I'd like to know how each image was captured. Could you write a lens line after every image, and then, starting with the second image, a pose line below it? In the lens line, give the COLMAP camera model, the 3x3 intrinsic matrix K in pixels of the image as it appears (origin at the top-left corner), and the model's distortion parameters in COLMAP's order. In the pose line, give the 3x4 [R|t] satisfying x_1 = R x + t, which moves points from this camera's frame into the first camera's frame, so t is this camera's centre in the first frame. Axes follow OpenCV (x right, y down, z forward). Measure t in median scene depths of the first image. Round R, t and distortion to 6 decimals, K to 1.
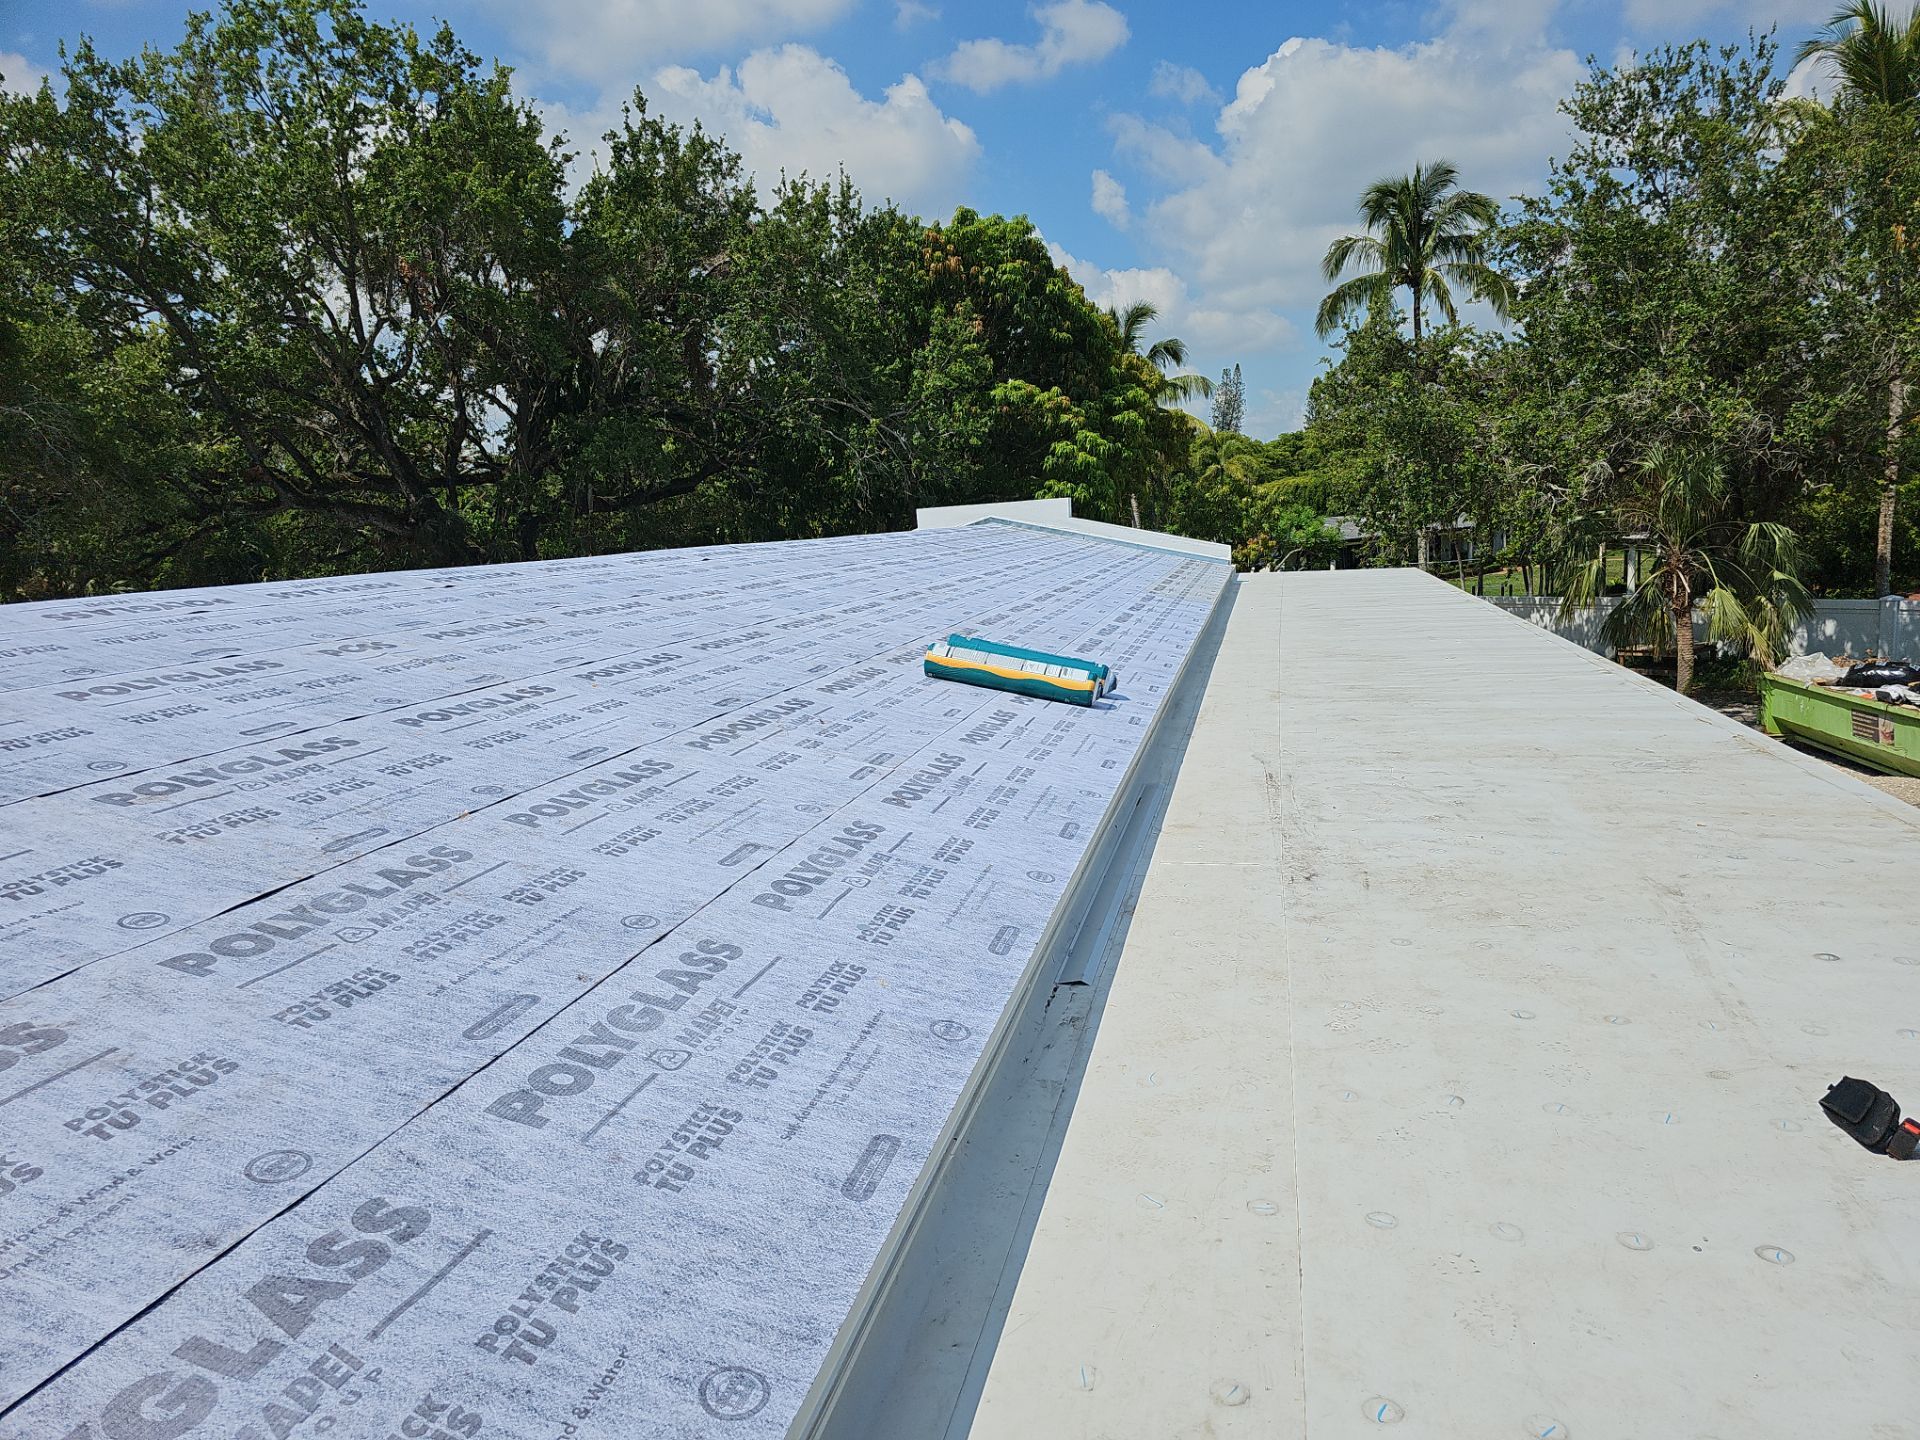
lens RADIAL K [[1369.0, 0, 960.0], [0, 1369.0, 720.0], [0, 0, 1]] dist [-0.001264, 0.090964]
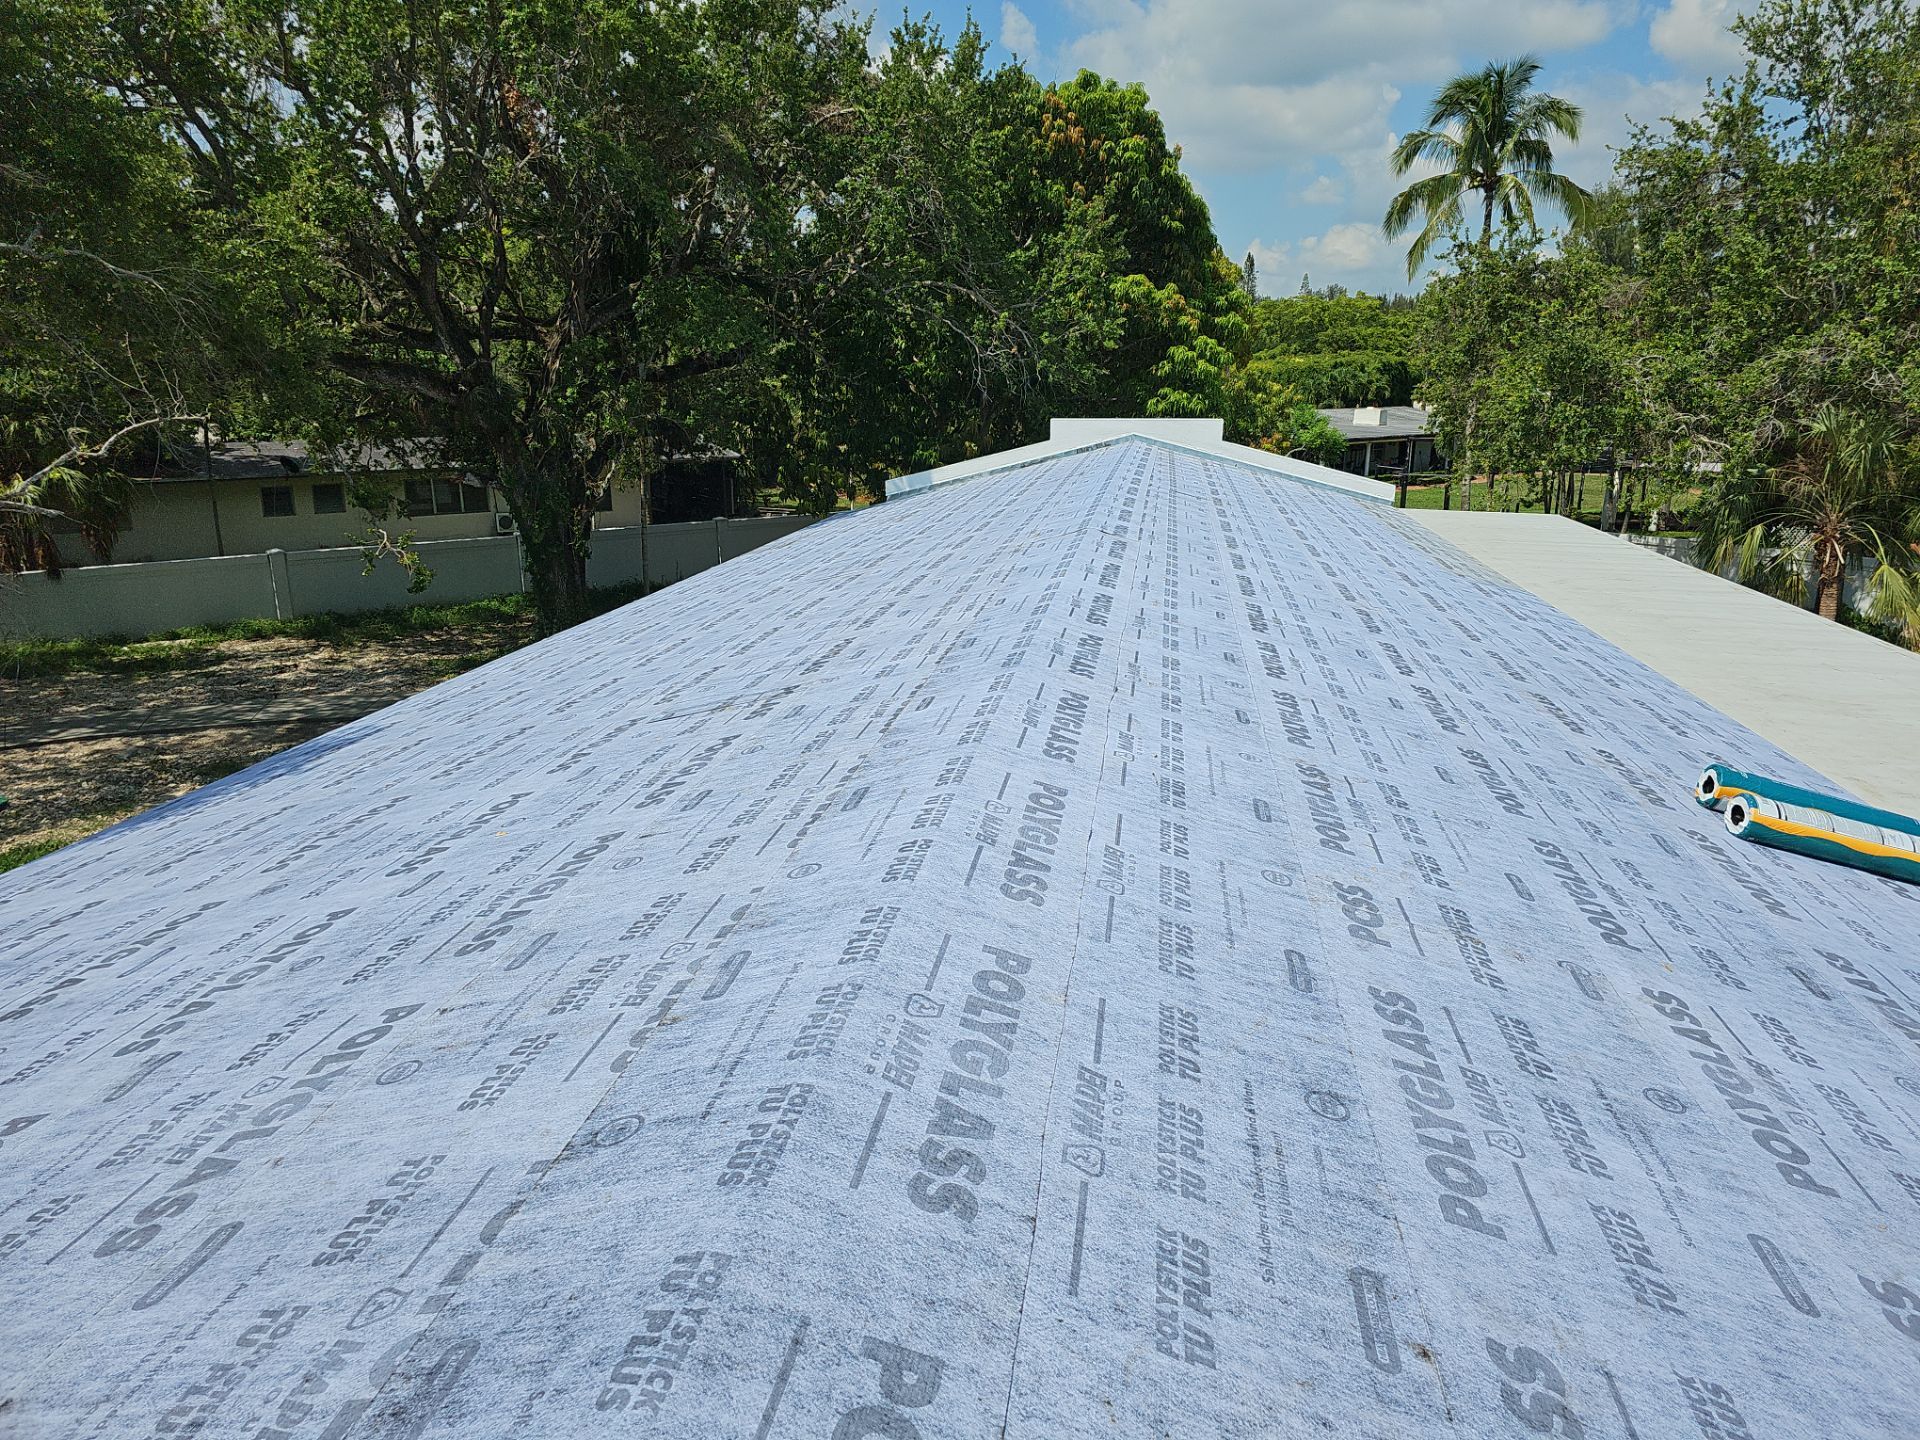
lens RADIAL K [[1326.2, 0, 960.0], [0, 1326.2, 720.0], [0, 0, 1]] dist [0.018140, -0.001940]
pose [[0.992839, 0.040916, 0.112238, -0.163494], [-0.053978, 0.991791, 0.115922, -0.048504], [-0.106573, -0.121150, 0.986897, 0.096418]]
